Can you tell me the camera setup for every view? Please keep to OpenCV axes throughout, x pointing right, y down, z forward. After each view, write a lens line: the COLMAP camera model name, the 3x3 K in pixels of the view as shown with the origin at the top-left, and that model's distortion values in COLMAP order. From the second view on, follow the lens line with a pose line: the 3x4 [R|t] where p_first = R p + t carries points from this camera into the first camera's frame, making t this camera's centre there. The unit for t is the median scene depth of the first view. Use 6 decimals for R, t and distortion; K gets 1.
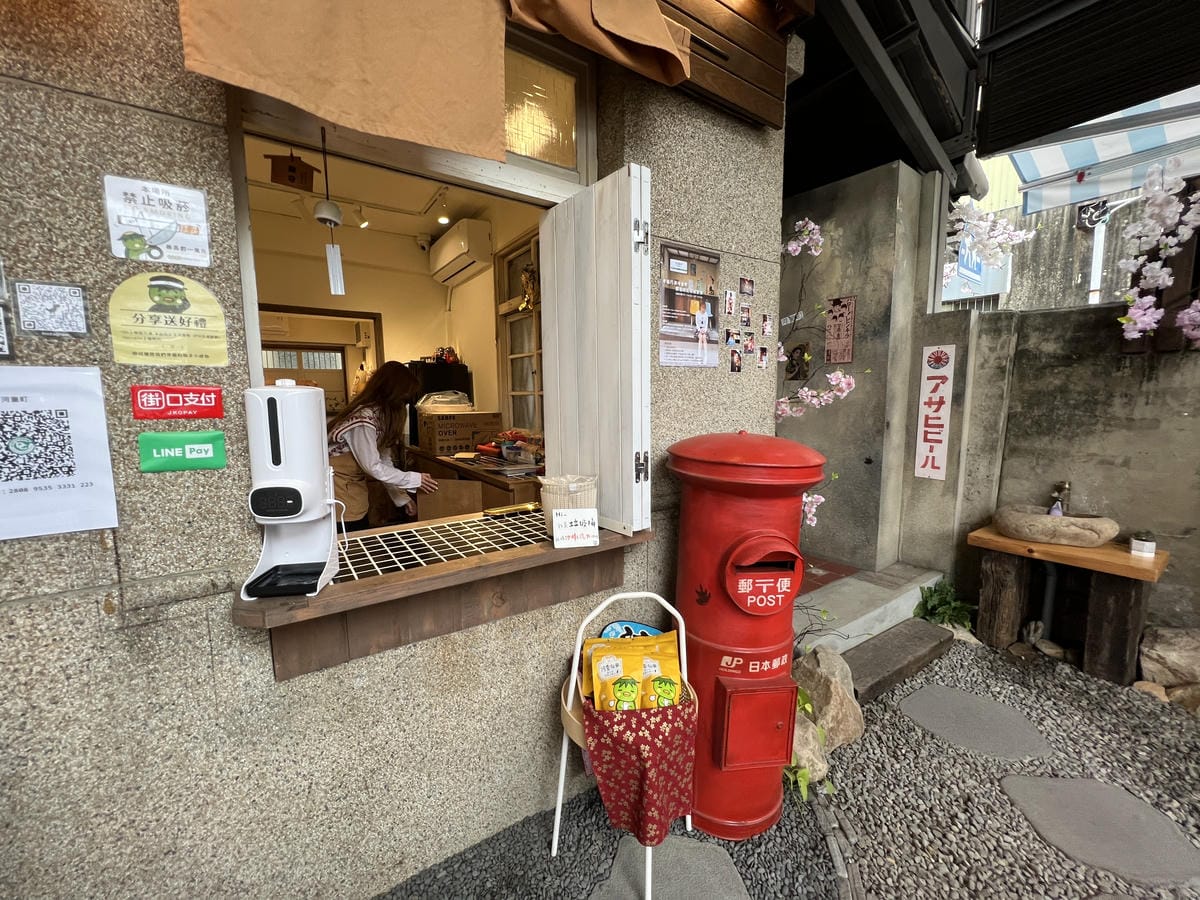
lens RADIAL K [[480.3, 0, 599.6], [0, 480.3, 448.1], [0, 0, 1]] dist [-0.001721, 0.000514]
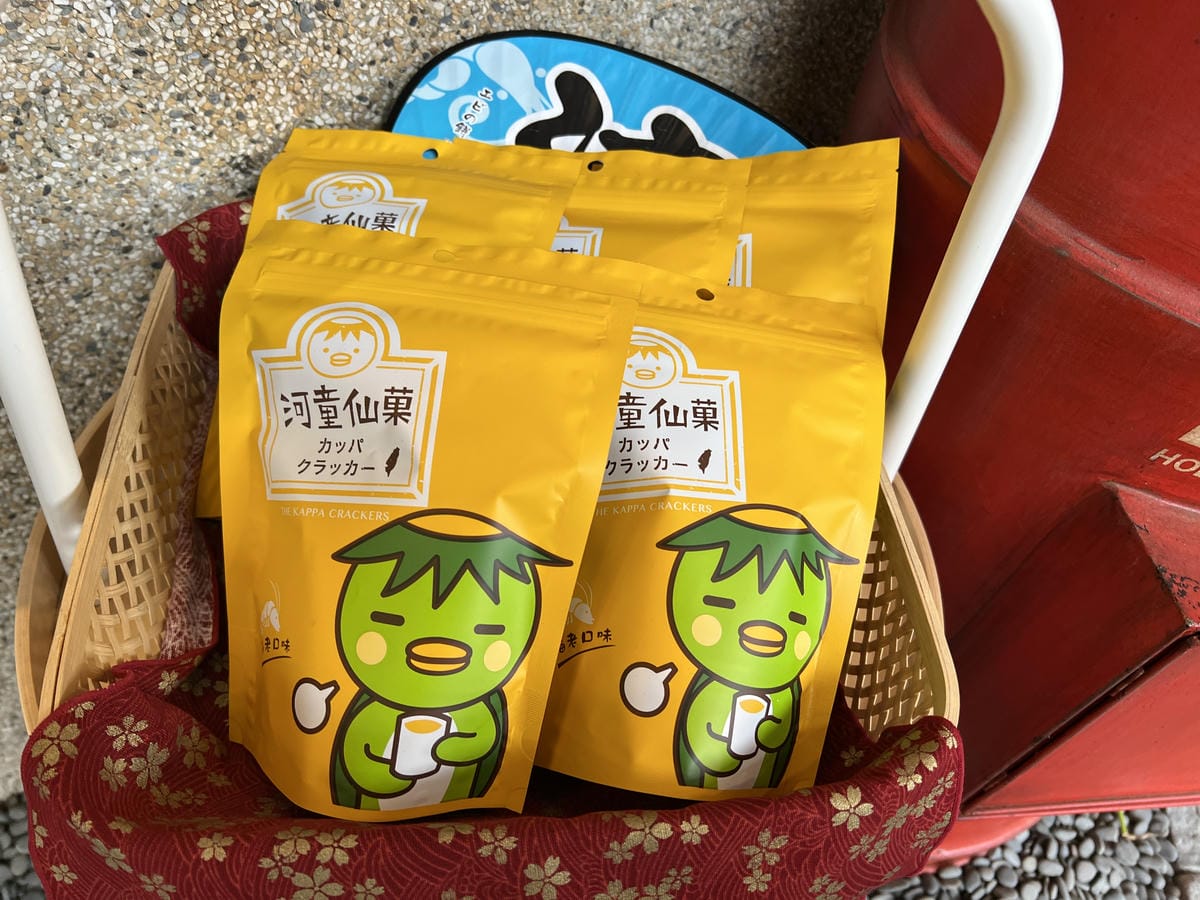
lens RADIAL K [[922.6, 0, 597.2], [0, 922.6, 462.0], [0, 0, 1]] dist [0.034963, -0.052085]
pose [[0.994686, 0.098179, 0.030991, 0.059696], [-0.091556, 0.705867, 0.702402, 0.219249], [0.047086, -0.701507, 0.711105, 0.615263]]
